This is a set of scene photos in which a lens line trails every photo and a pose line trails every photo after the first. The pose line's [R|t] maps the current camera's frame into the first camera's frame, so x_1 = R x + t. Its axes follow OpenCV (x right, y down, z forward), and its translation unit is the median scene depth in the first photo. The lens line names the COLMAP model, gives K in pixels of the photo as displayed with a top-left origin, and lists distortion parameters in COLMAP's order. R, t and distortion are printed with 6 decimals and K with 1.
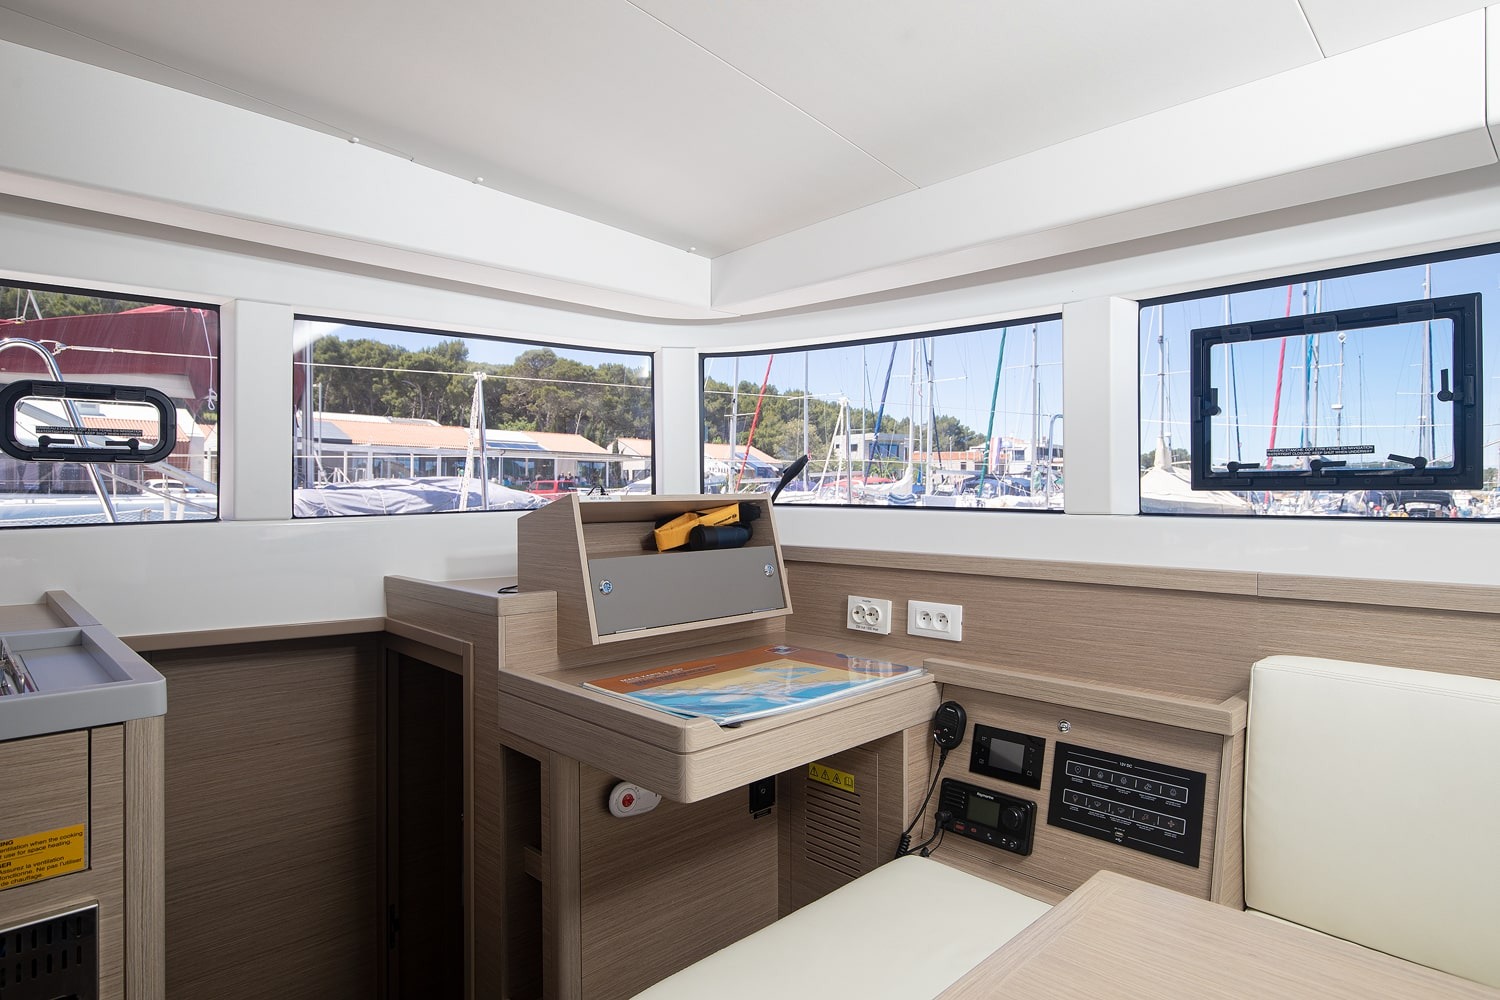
lens RADIAL K [[790.3, 0, 717.5], [0, 790.3, 463.2], [0, 0, 1]] dist [-0.035226, 0.000456]
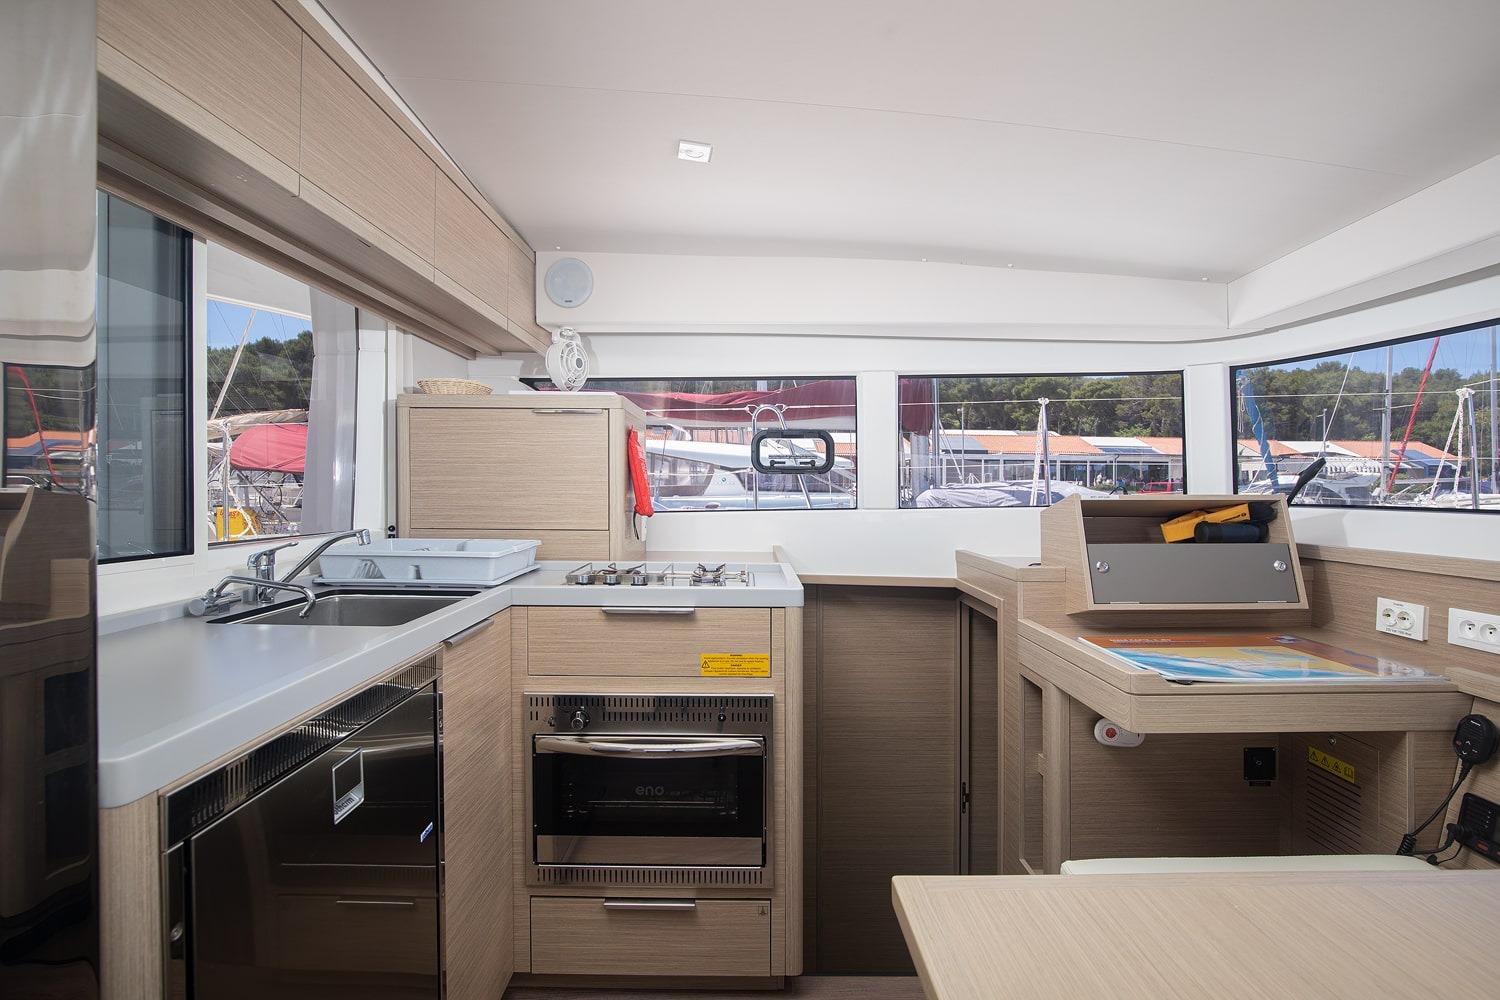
lens RADIAL K [[703.5, 0, 787.4], [0, 703.5, 480.0], [0, 0, 1]] dist [-0.026933, 0.000208]
pose [[0.728150, -0.006691, -0.685385, 0.223352], [0.019863, 0.999738, 0.011343, -0.005019], [0.685130, -0.021873, 0.728092, -0.143522]]
